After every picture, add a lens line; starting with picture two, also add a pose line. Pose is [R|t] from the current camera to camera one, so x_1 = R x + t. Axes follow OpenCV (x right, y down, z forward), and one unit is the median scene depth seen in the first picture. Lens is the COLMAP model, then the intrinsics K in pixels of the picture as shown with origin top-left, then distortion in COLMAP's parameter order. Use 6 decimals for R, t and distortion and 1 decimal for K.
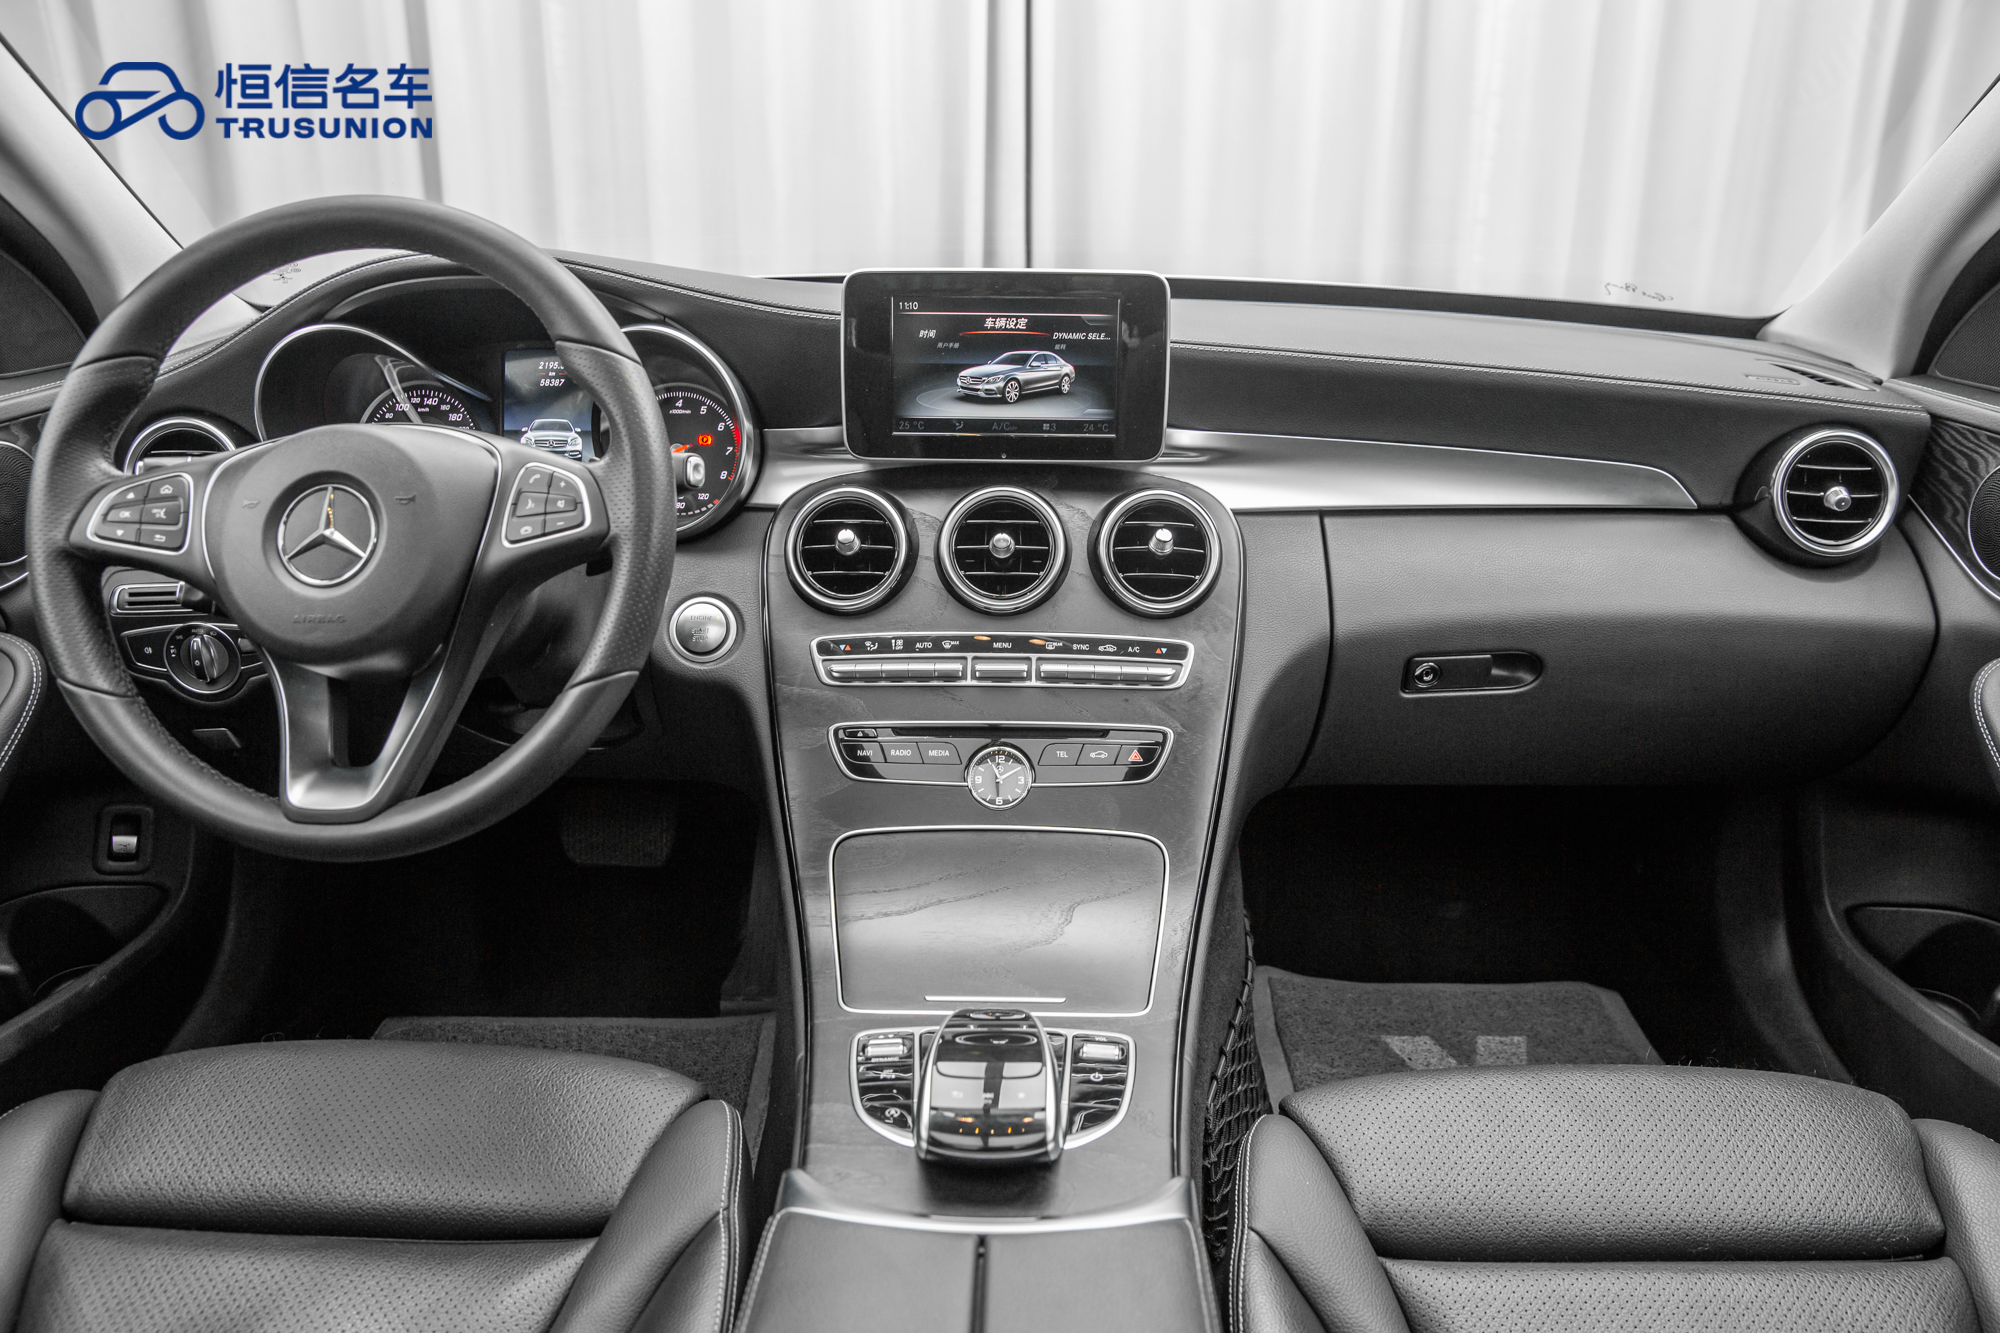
lens RADIAL K [[1419.5, 0, 982.2], [0, 1419.5, 659.8], [0, 0, 1]] dist [-0.079249, 0.020990]
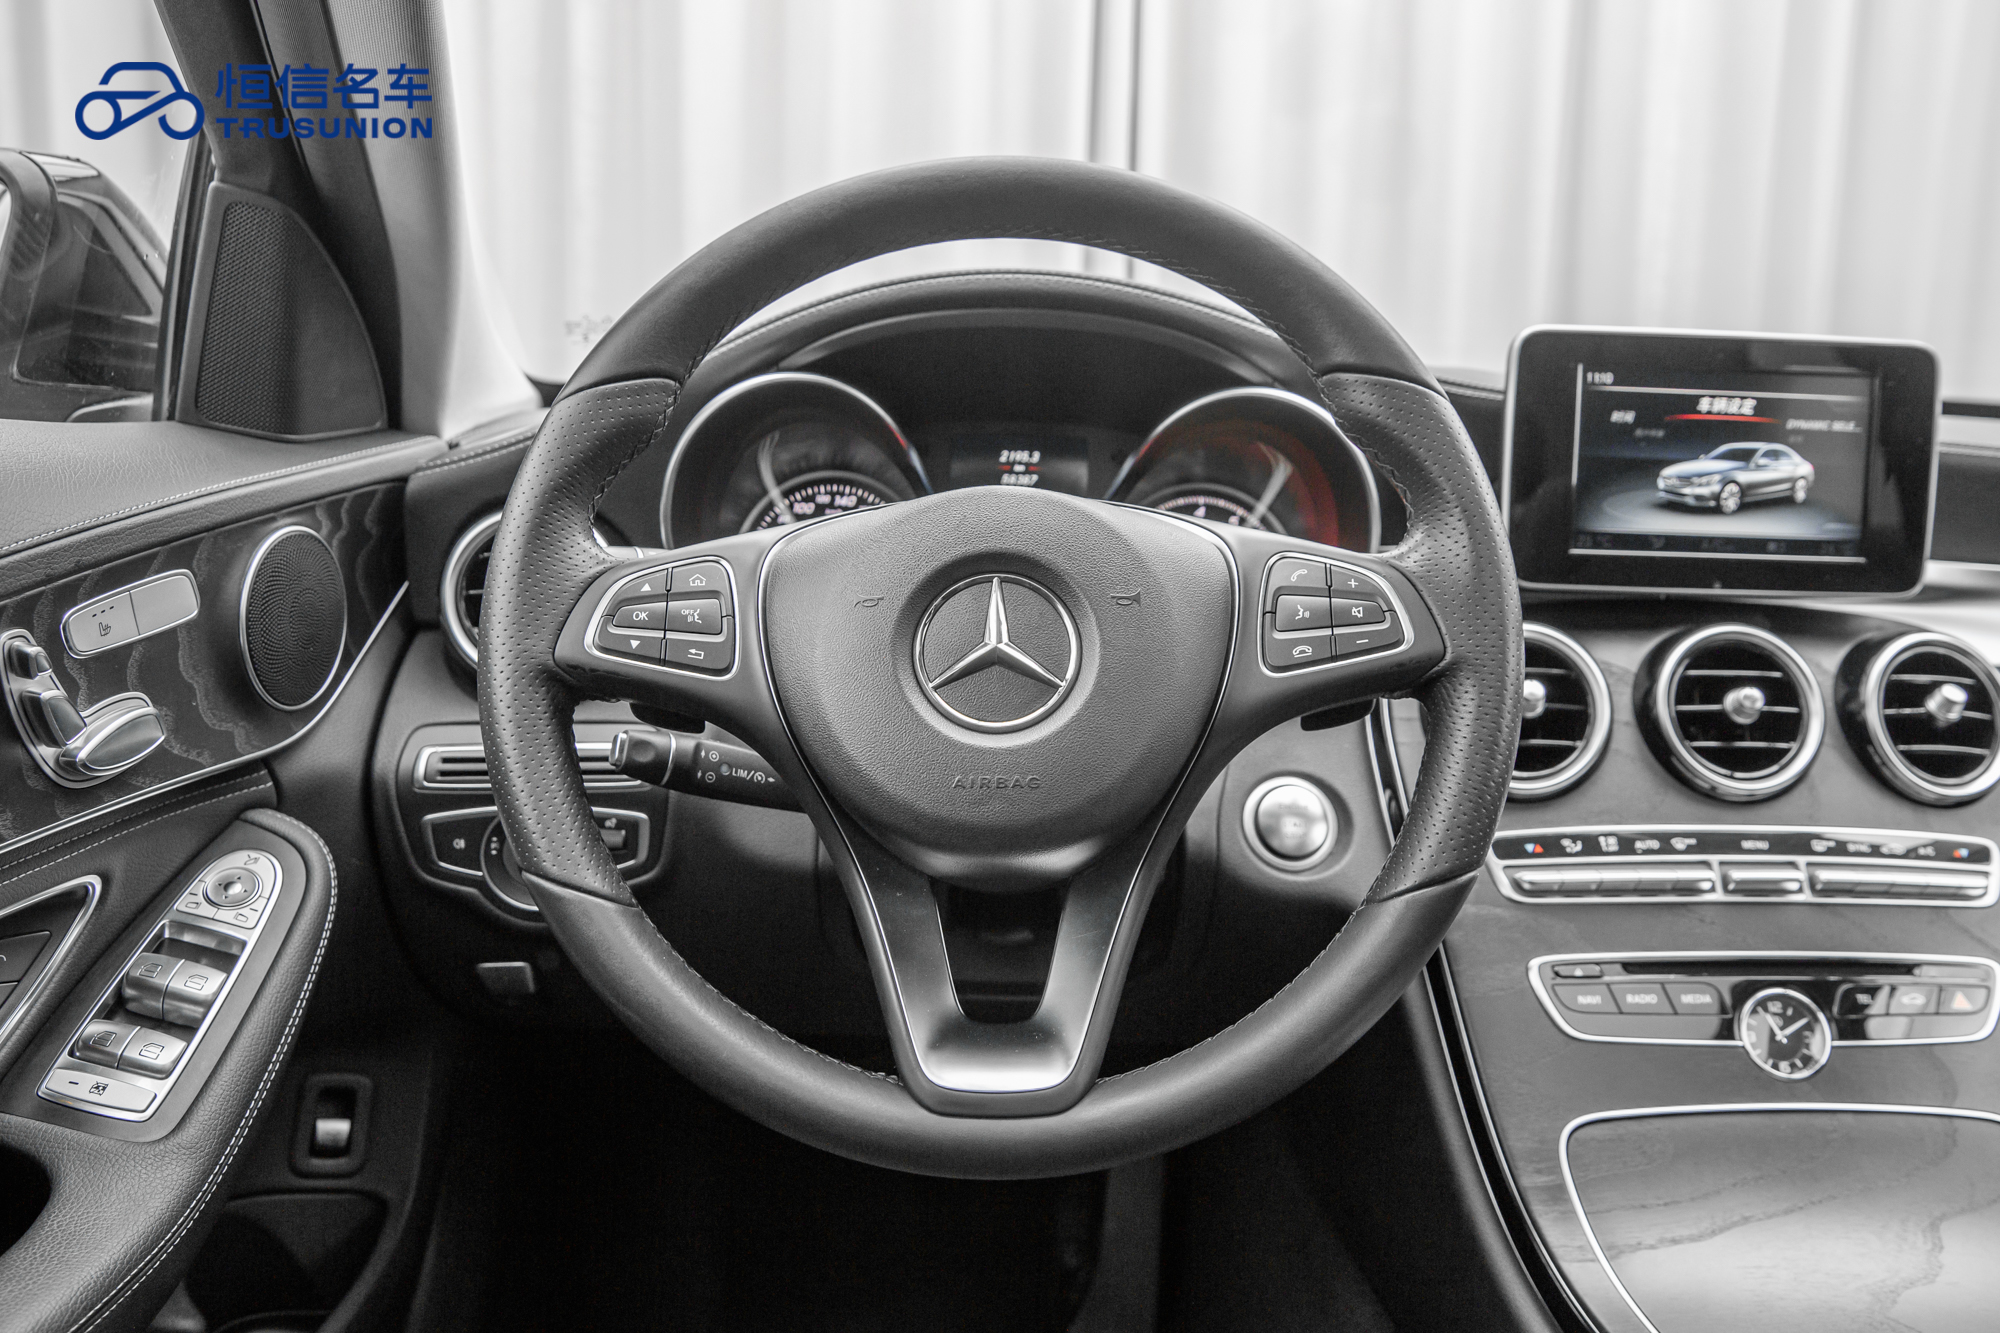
lens RADIAL K [[1634.5, 0, 1008.8], [0, 1634.5, 662.1], [0, 0, 1]] dist [-0.090954, 0.040181]
pose [[0.999035, 0.014501, 0.041462, -0.387934], [-0.008438, 0.989712, -0.142821, 0.016765], [-0.043106, 0.142334, 0.988880, 0.206636]]
